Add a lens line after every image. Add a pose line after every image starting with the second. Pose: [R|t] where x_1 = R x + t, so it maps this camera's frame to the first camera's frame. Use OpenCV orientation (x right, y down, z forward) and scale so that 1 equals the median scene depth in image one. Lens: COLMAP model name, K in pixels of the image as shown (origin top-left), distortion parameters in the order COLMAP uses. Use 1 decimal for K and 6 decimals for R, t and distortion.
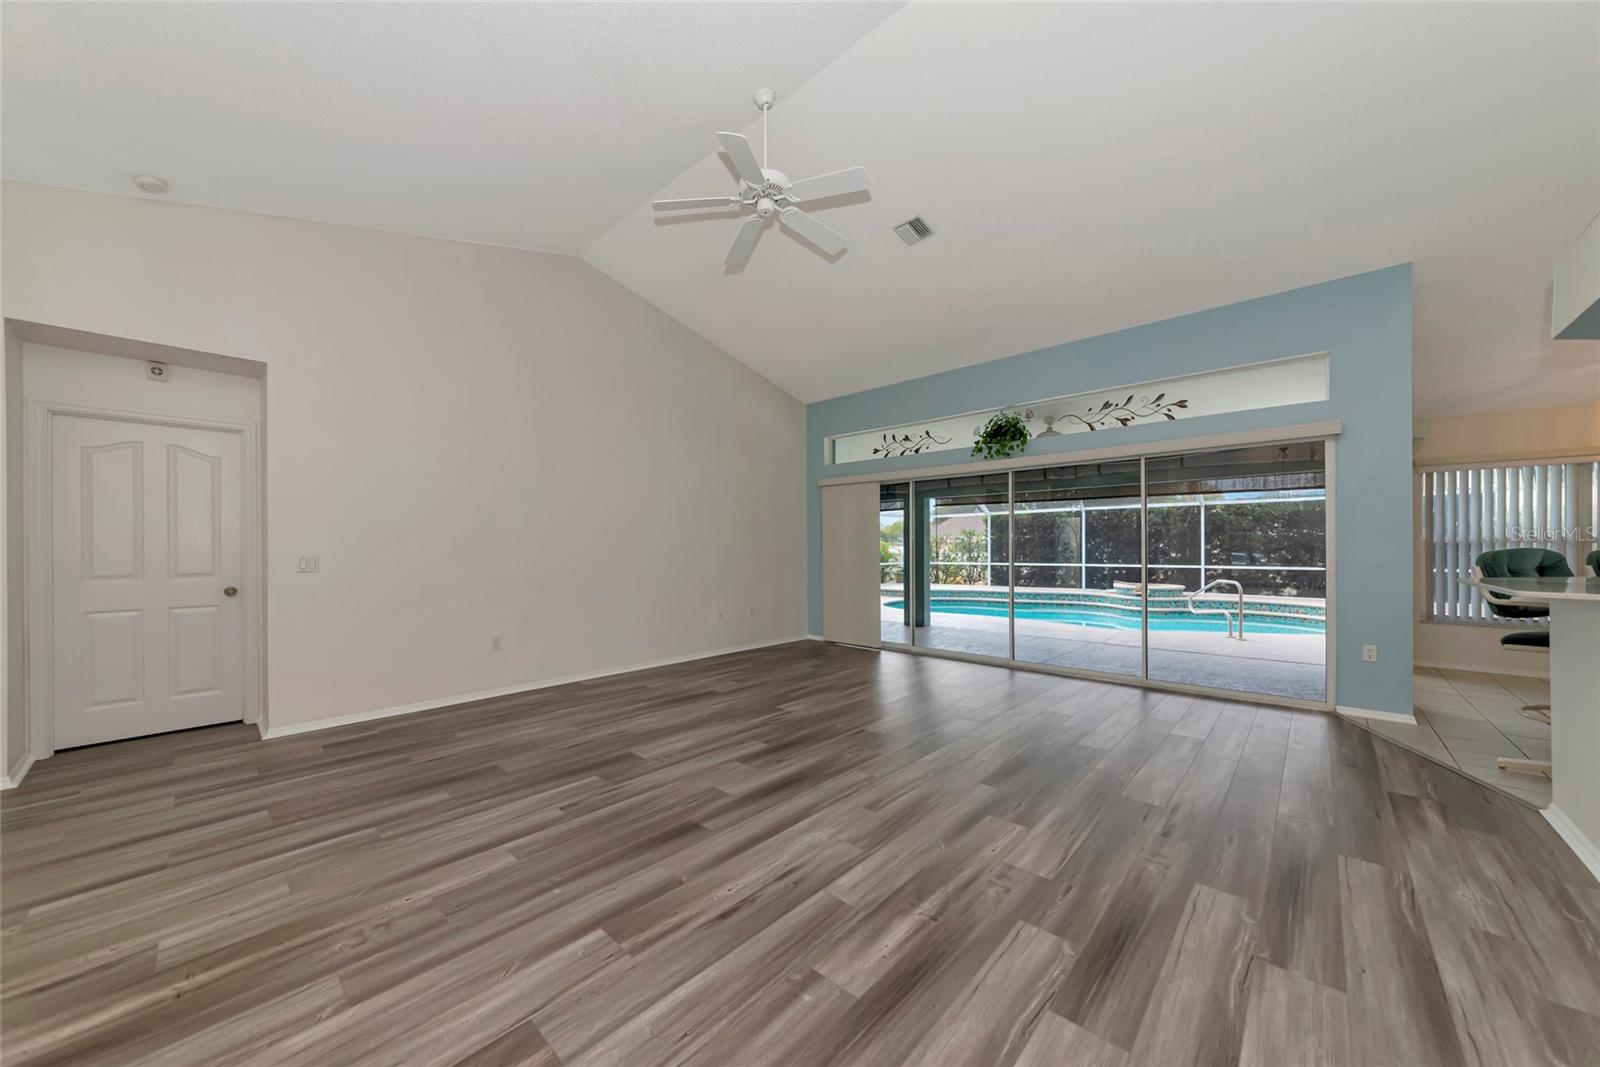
lens RADIAL K [[564.6, 0, 793.5], [0, 564.6, 550.4], [0, 0, 1]] dist [0.000712, 0.000022]
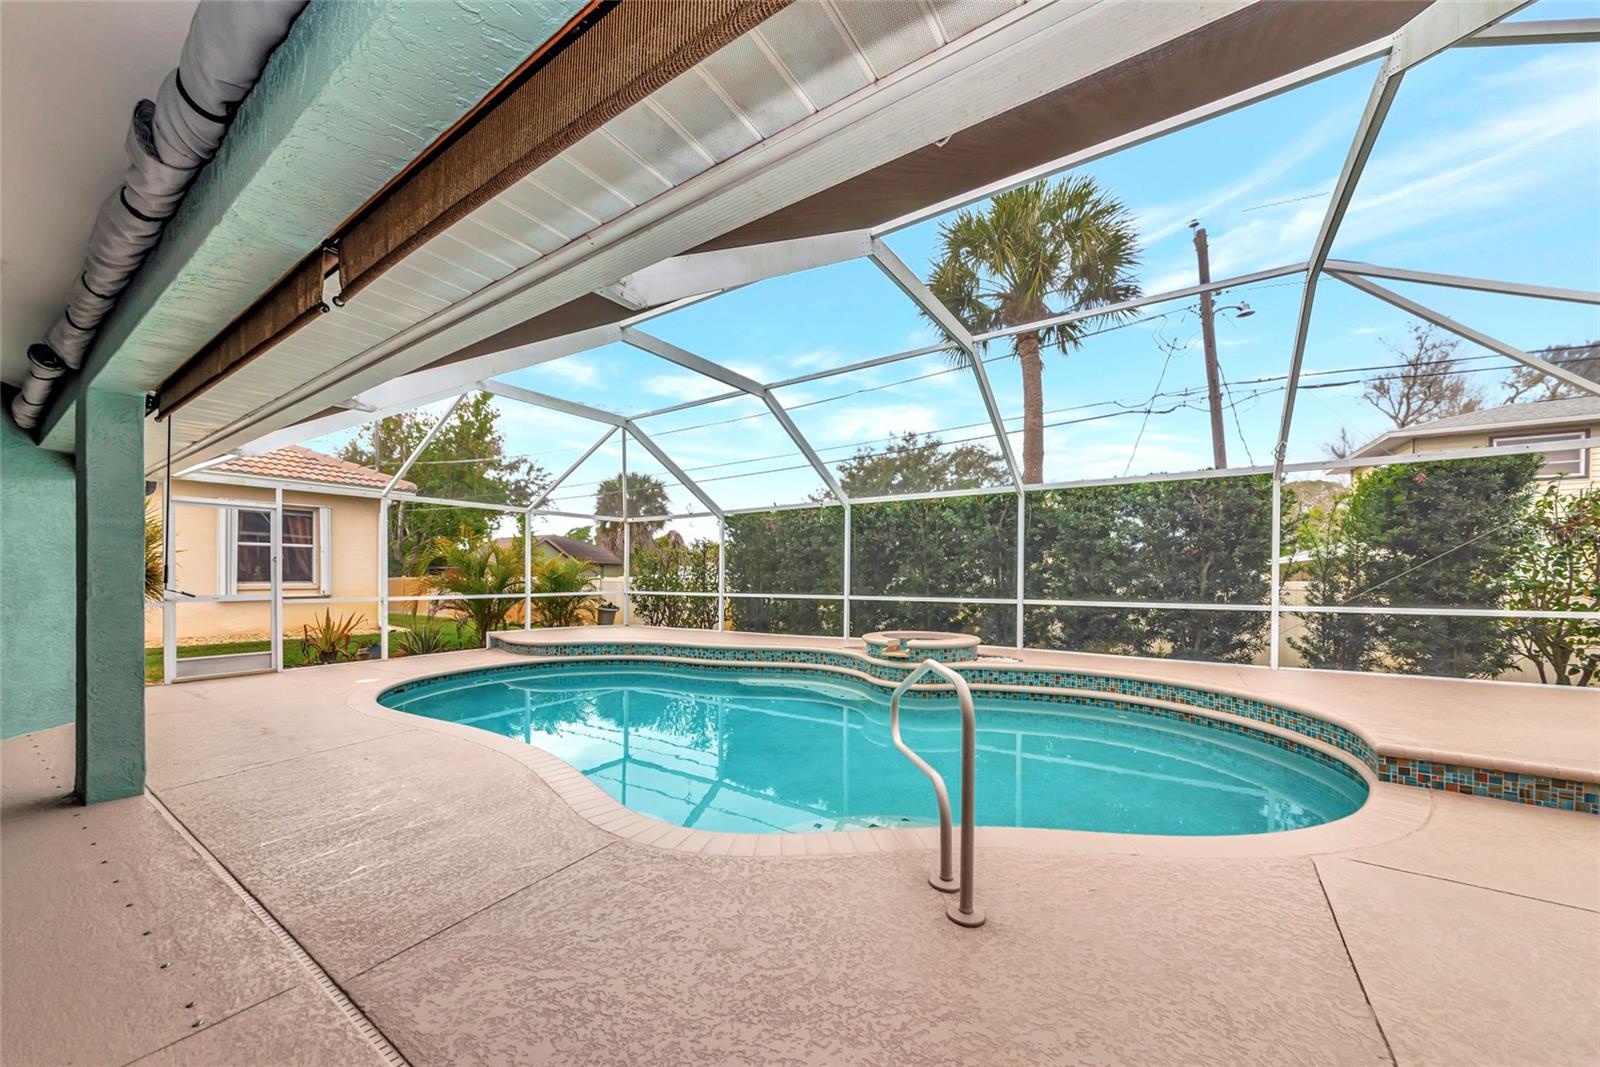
lens RADIAL K [[576.4, 0, 800.9], [0, 576.4, 583.7], [0, 0, 1]] dist [-0.001525, -0.000150]
pose [[0.987465, 0.004145, 0.157785, 1.324473], [-0.005476, 0.999953, 0.008001, 0.024523], [-0.157744, -0.008764, 0.987441, 1.487343]]
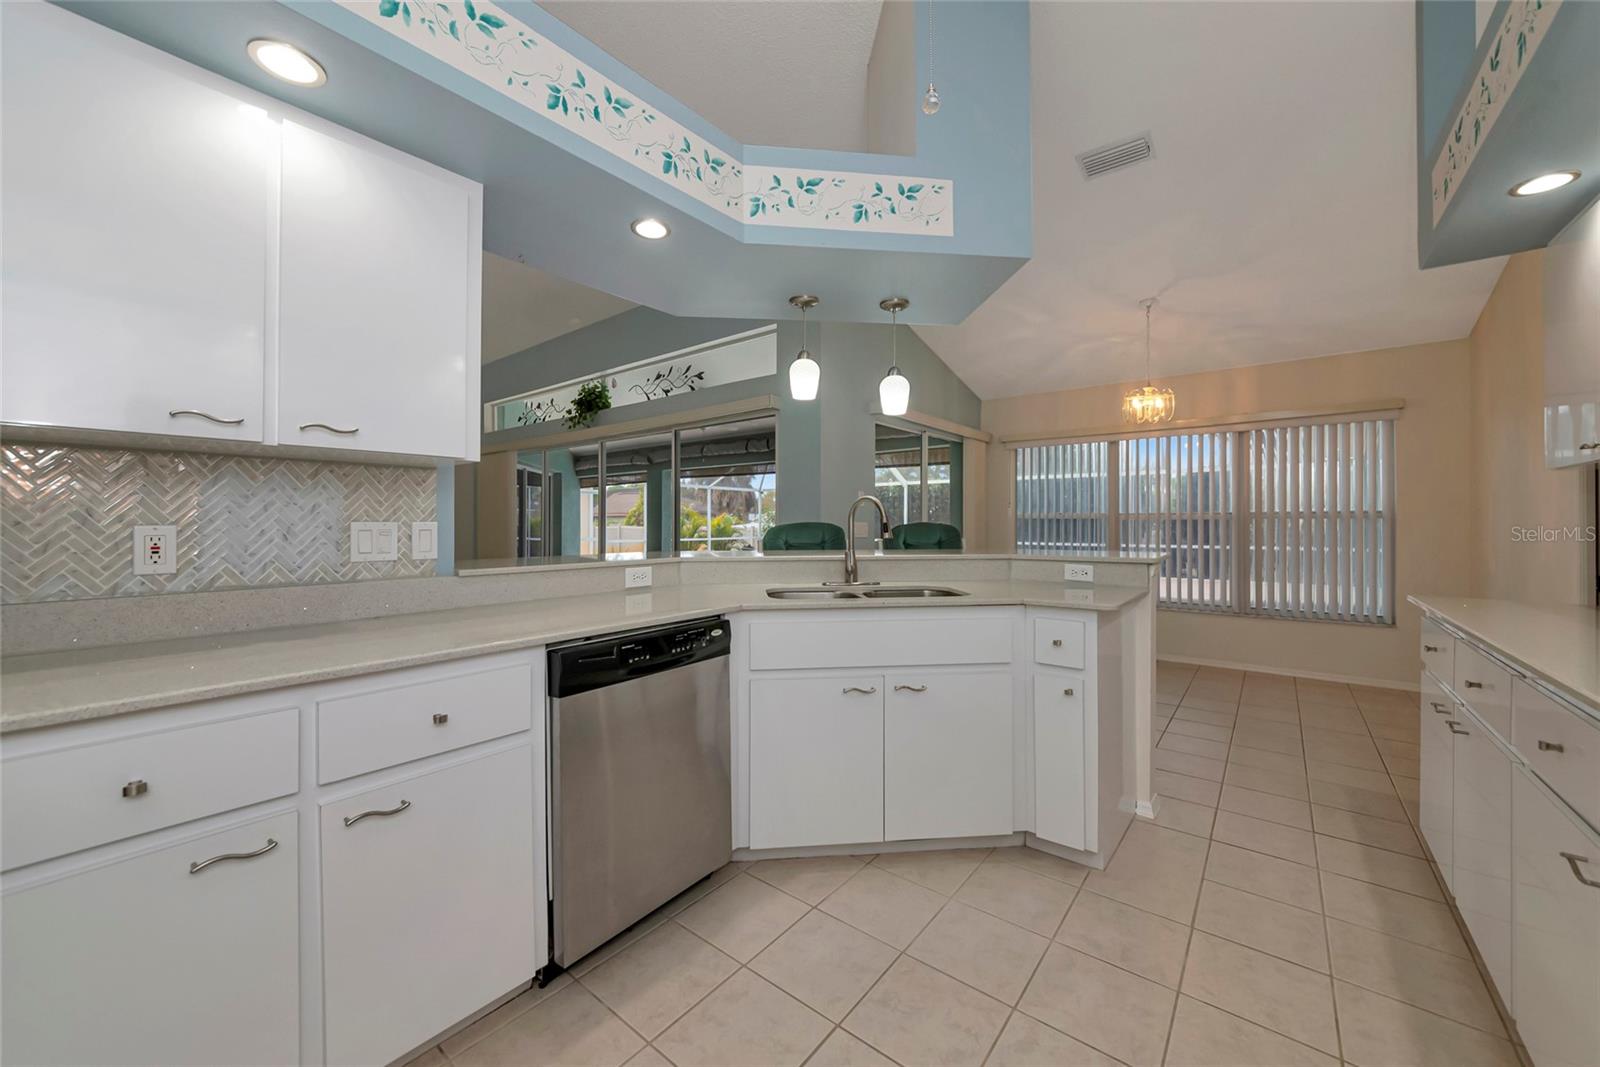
lens RADIAL K [[596.0, 0, 798.0], [0, 596.0, 520.4], [0, 0, 1]] dist [-0.004706, -0.000324]
pose [[0.998010, 0.004446, 0.062904, 0.934642], [-0.003941, 0.999959, -0.008137, 0.001462], [-0.062937, 0.007872, 0.997986, -0.054011]]
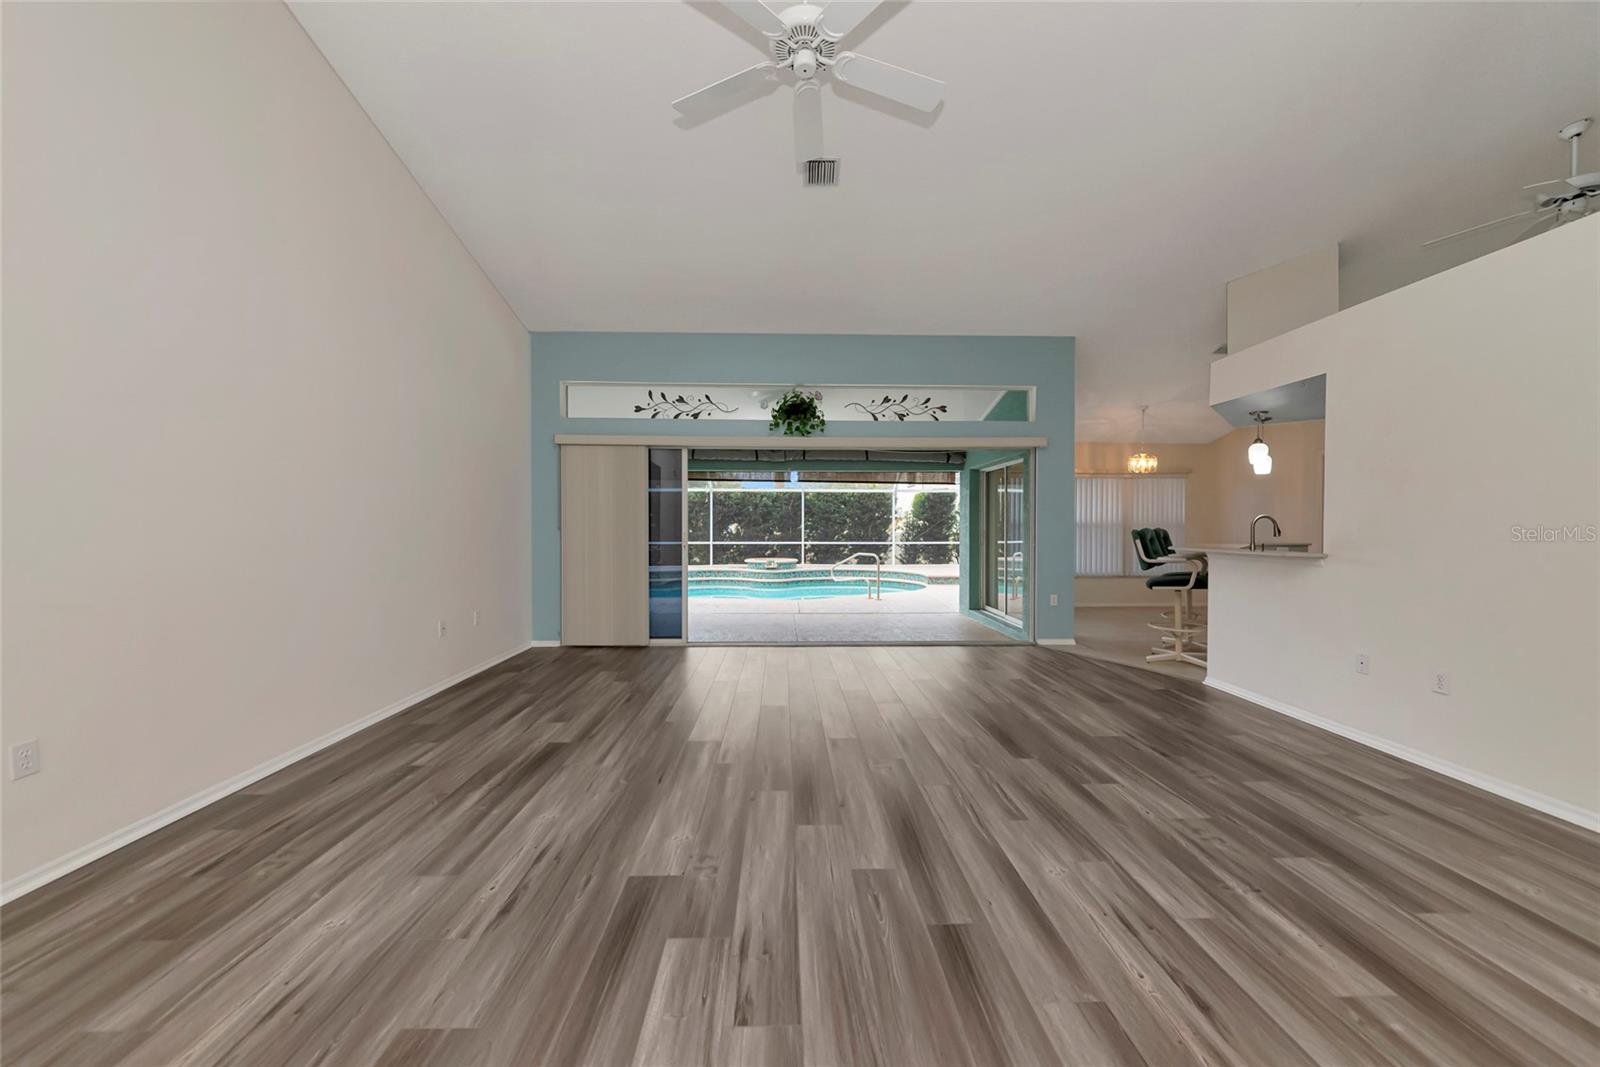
lens RADIAL K [[582.8, 0, 795.9], [0, 582.8, 532.1], [0, 0, 1]] dist [-0.006026, -0.000215]
pose [[0.715228, -0.001779, 0.698889, -0.487490], [-0.002094, 0.999987, 0.004687, 0.000999], [-0.698888, -0.004816, 0.715215, 0.380803]]
